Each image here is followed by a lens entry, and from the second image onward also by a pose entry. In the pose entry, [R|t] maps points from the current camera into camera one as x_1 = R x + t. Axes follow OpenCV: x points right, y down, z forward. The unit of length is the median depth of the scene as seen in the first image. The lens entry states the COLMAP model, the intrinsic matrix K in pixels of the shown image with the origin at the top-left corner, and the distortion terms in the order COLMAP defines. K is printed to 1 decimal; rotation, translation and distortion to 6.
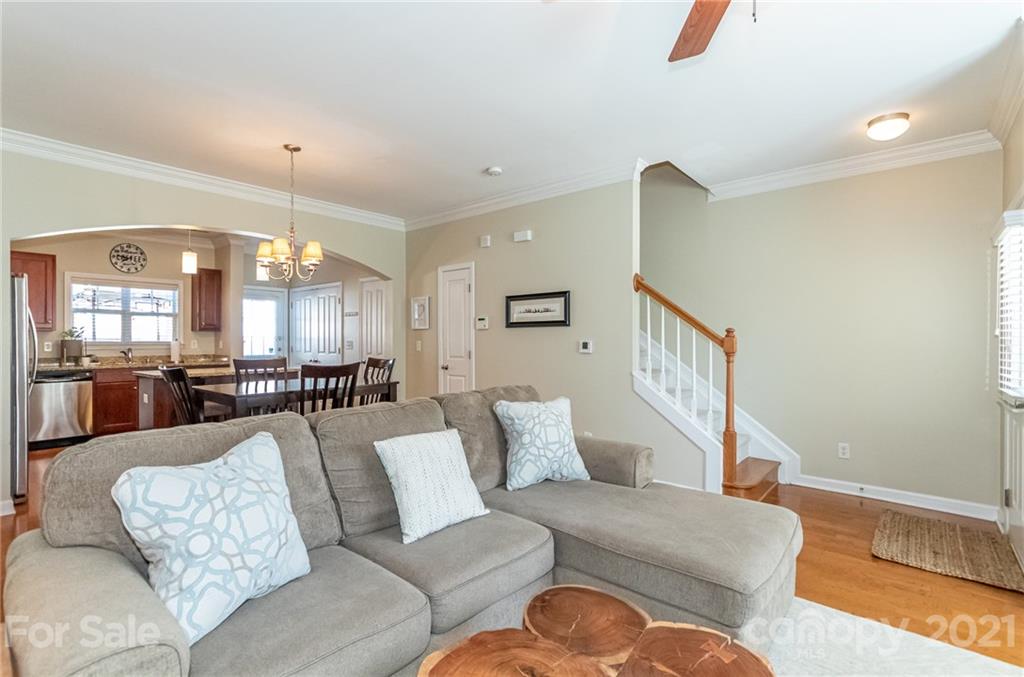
lens RADIAL K [[475.9, 0, 510.0], [0, 475.9, 341.1], [0, 0, 1]] dist [0.002624, -0.003438]
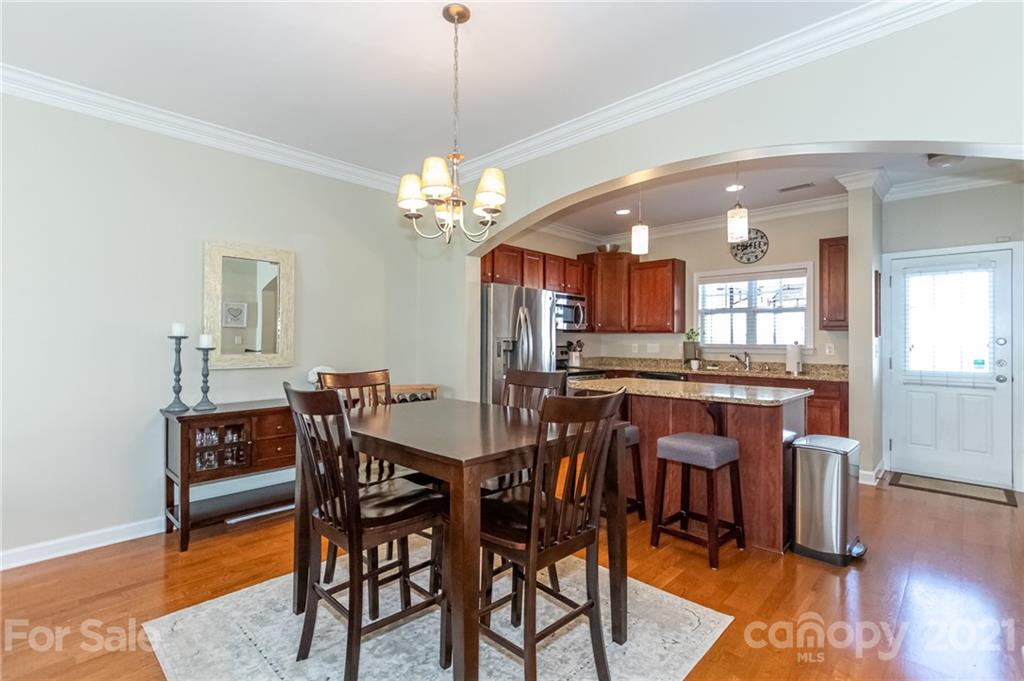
lens RADIAL K [[475.9, 0, 510.4], [0, 475.9, 336.1], [0, 0, 1]] dist [0.002624, -0.003438]
pose [[-0.057717, -0.009366, -0.998289, 0.068718], [-0.008107, 0.999927, -0.008913, -0.002754], [0.998300, 0.007579, -0.057789, 0.631331]]
